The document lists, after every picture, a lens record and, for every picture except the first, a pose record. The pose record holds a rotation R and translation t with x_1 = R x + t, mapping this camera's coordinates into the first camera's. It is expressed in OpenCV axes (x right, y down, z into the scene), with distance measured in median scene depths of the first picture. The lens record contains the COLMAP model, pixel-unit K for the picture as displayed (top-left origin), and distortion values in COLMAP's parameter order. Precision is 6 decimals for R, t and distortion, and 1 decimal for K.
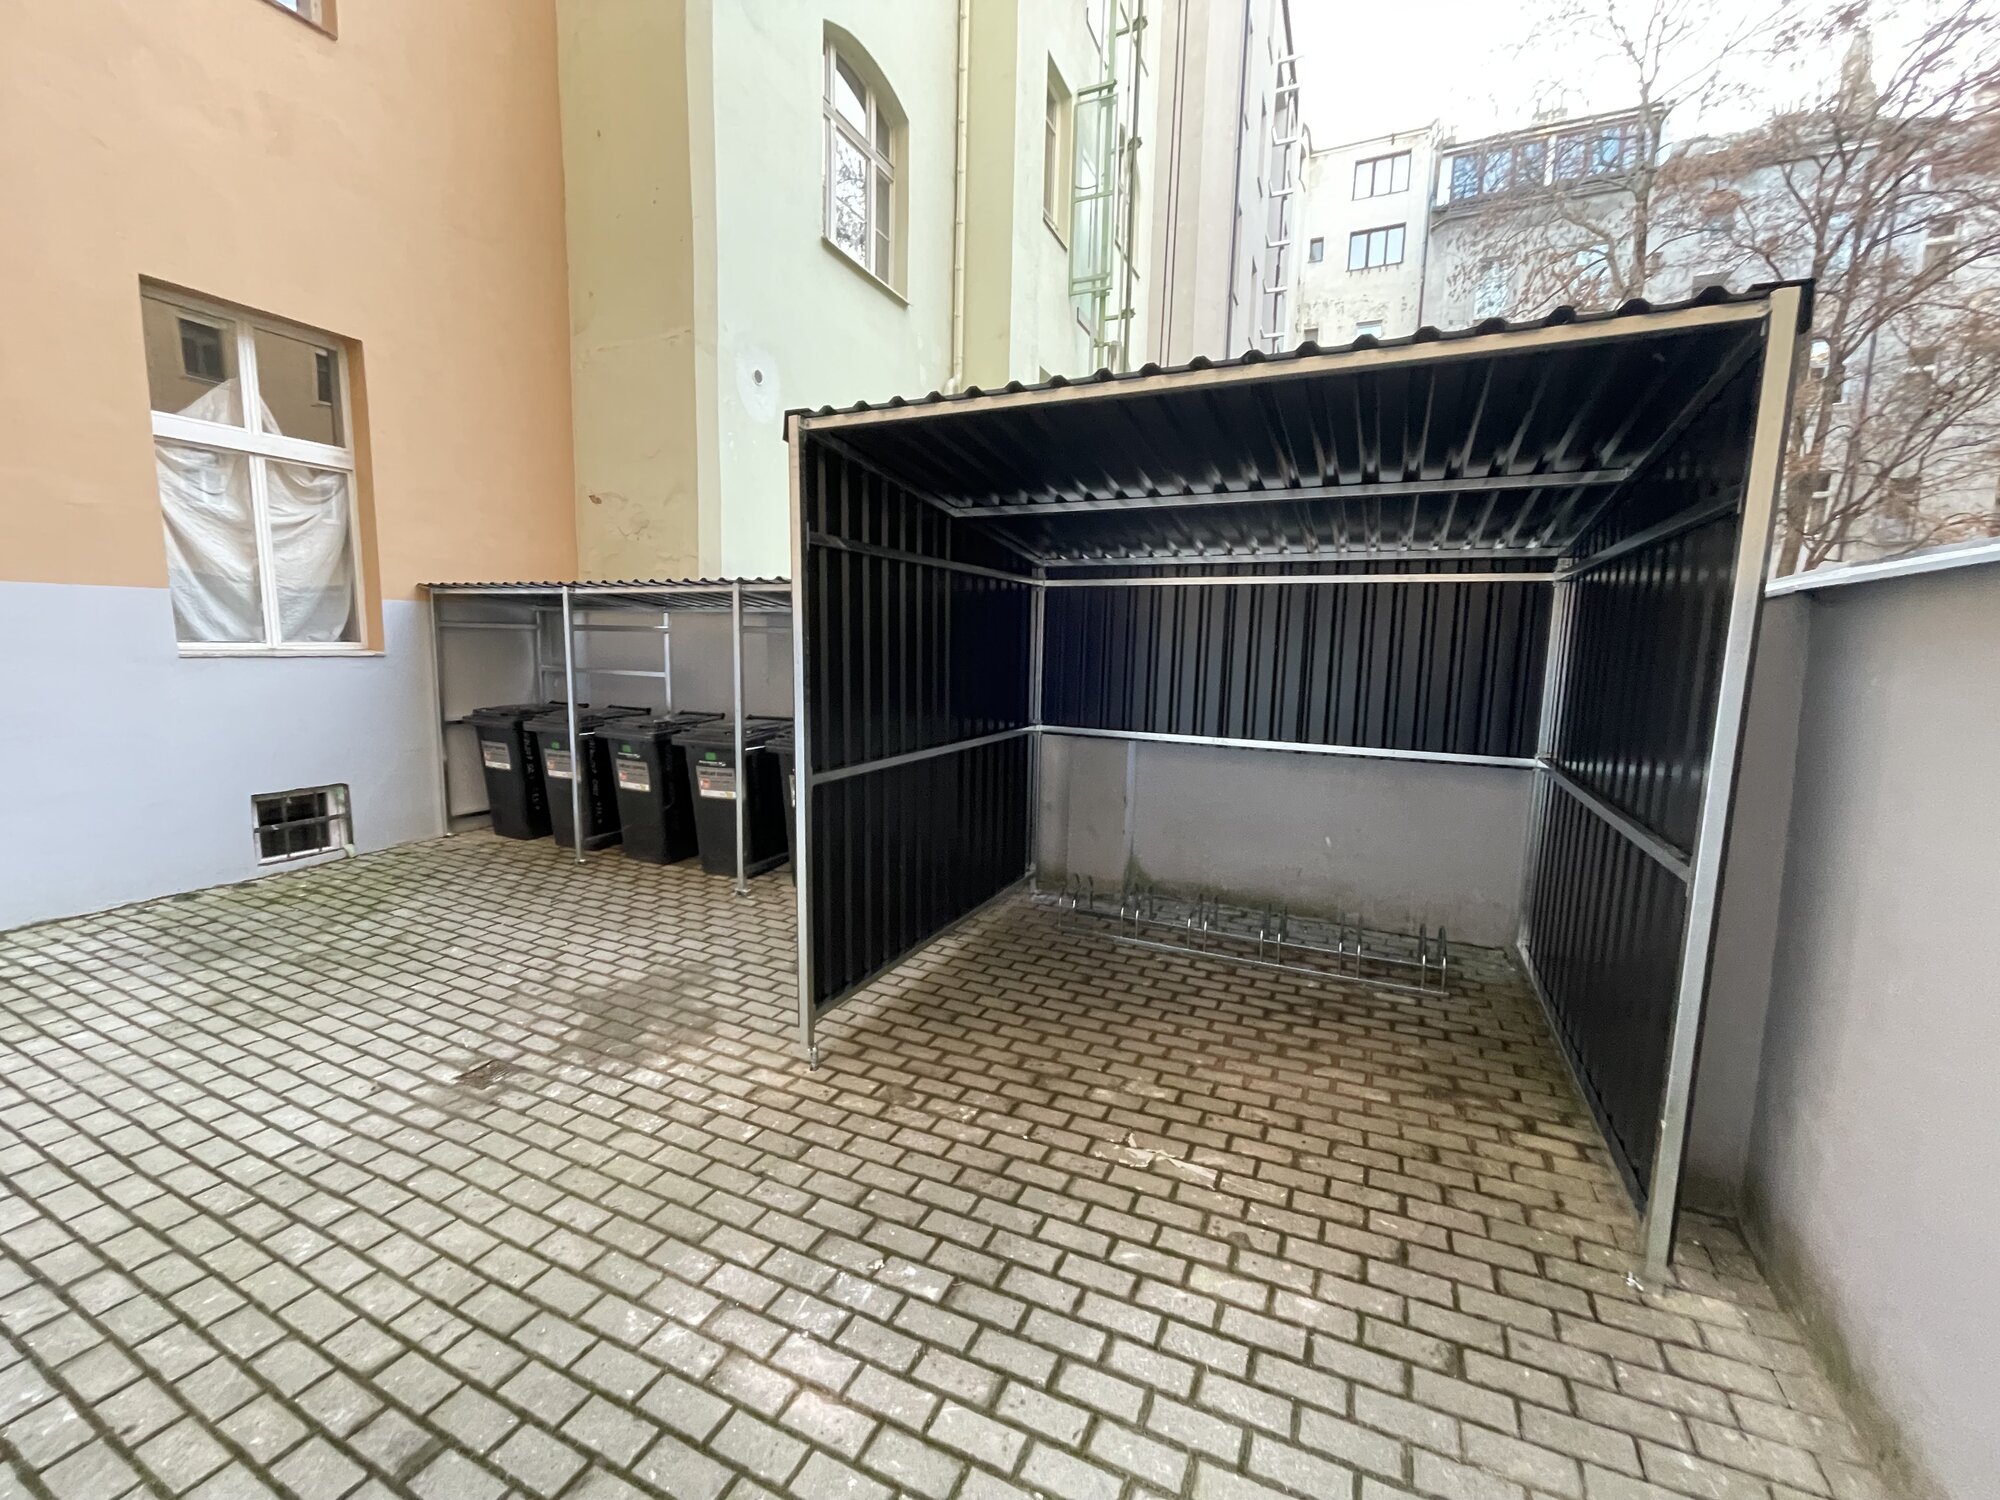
lens RADIAL K [[811.9, 0, 1000.0], [0, 811.9, 750.0], [0, 0, 1]] dist [-0.015998, 0.010870]
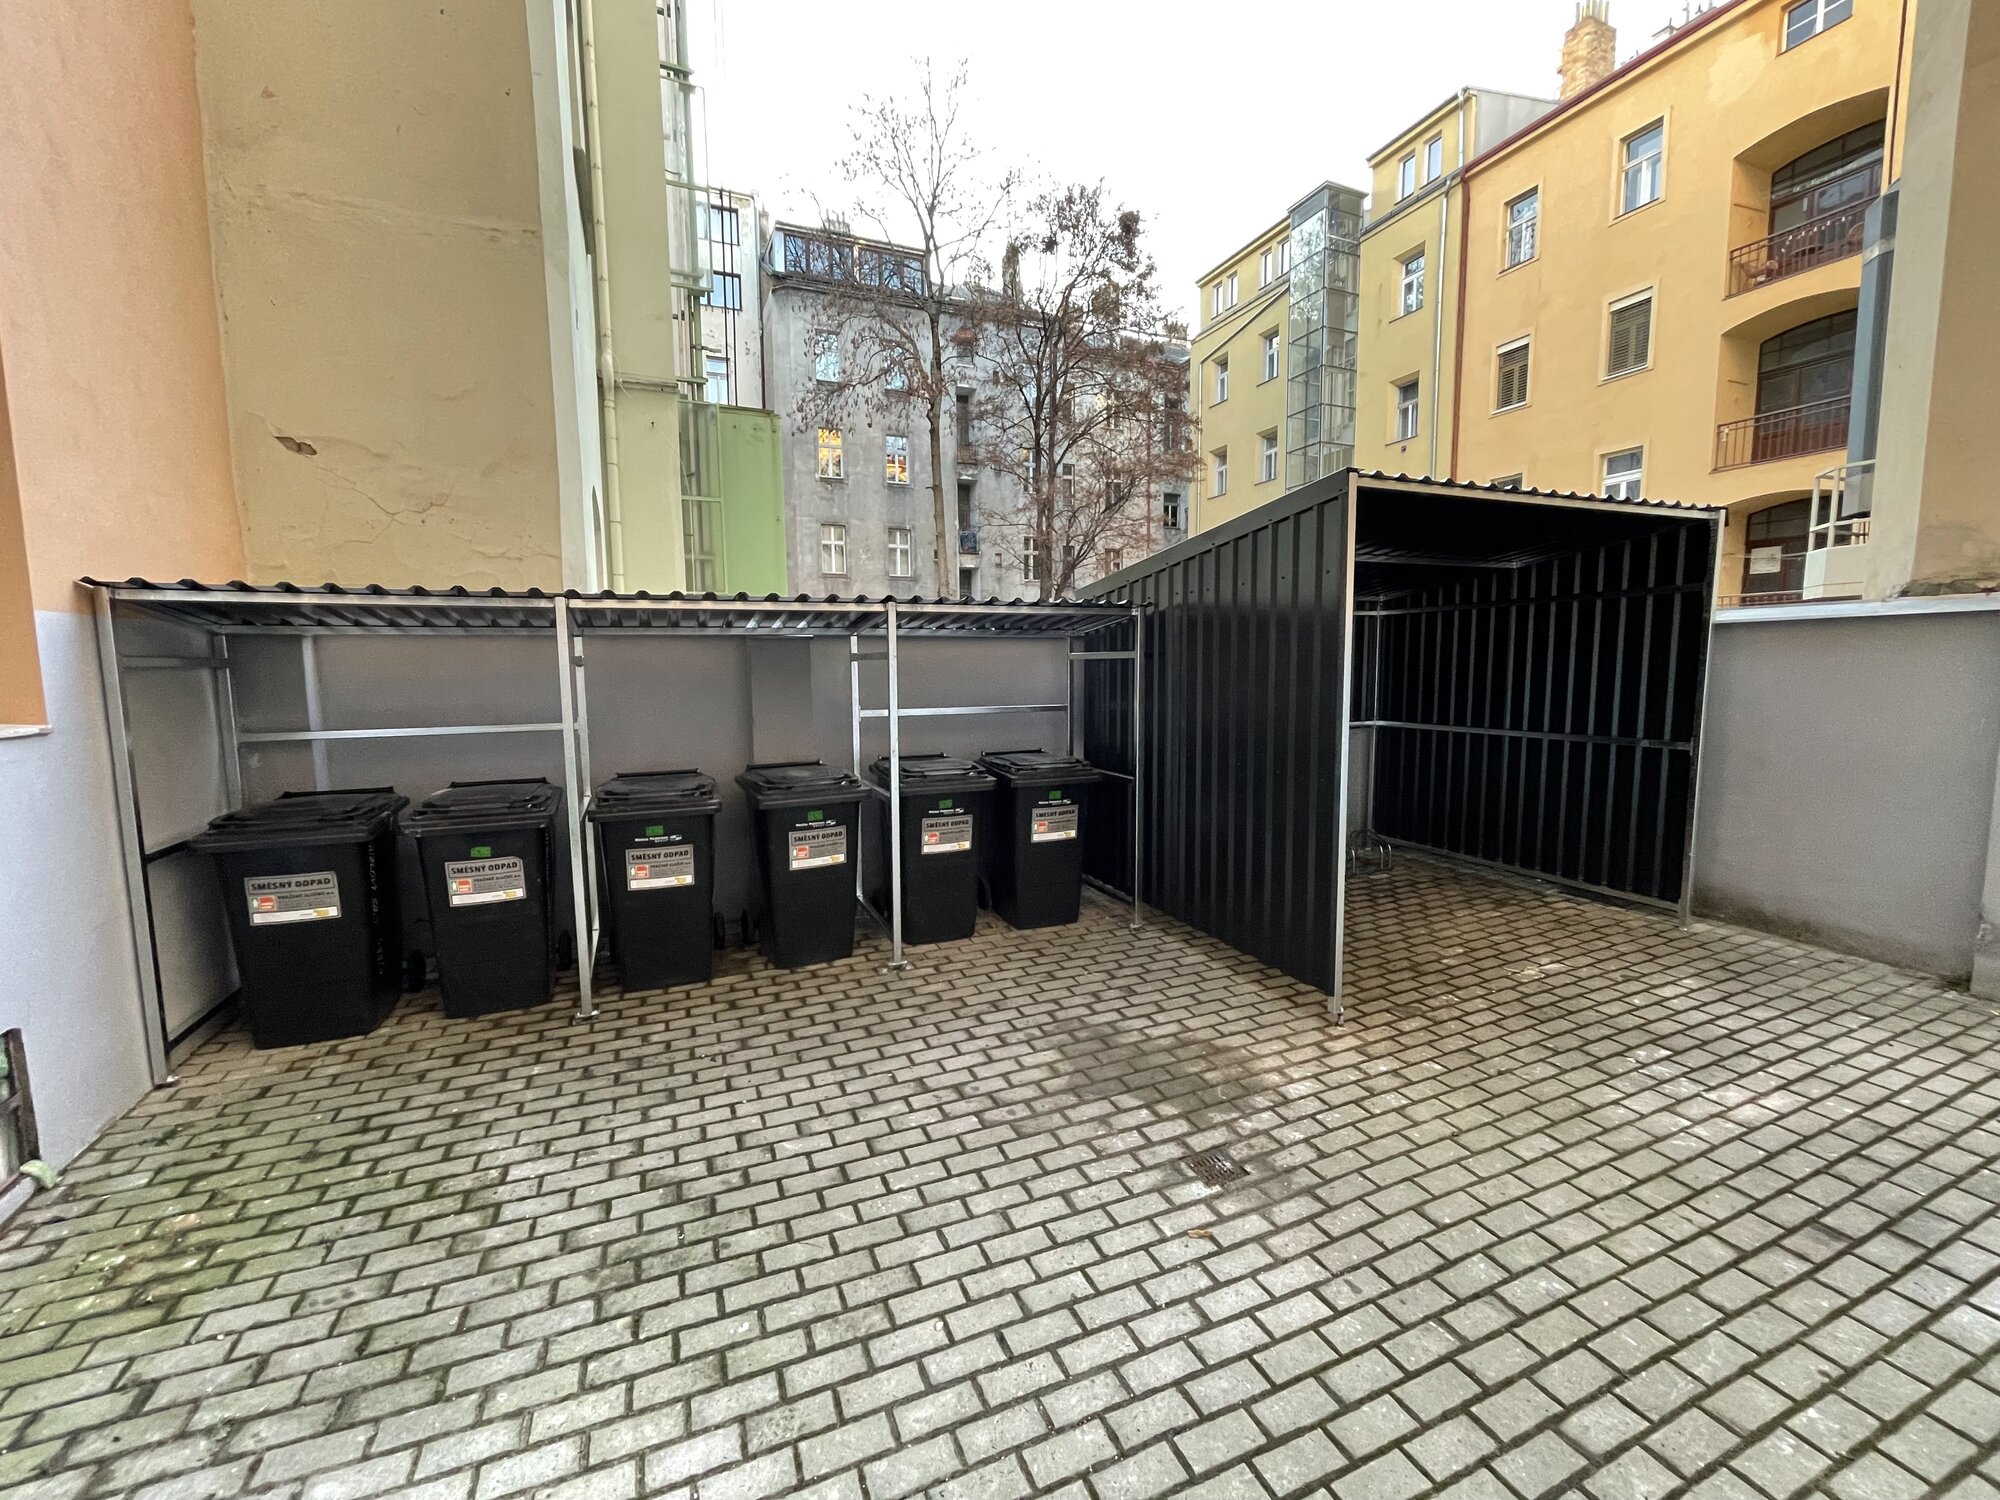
lens RADIAL K [[809.0, 0, 1000.0], [0, 809.0, 750.0], [0, 0, 1]] dist [-0.010761, 0.005349]
pose [[0.669495, -0.110036, 0.734621, -1.463866], [0.126097, 0.991449, 0.033587, -0.107658], [-0.732035, 0.070147, 0.677646, 0.584292]]
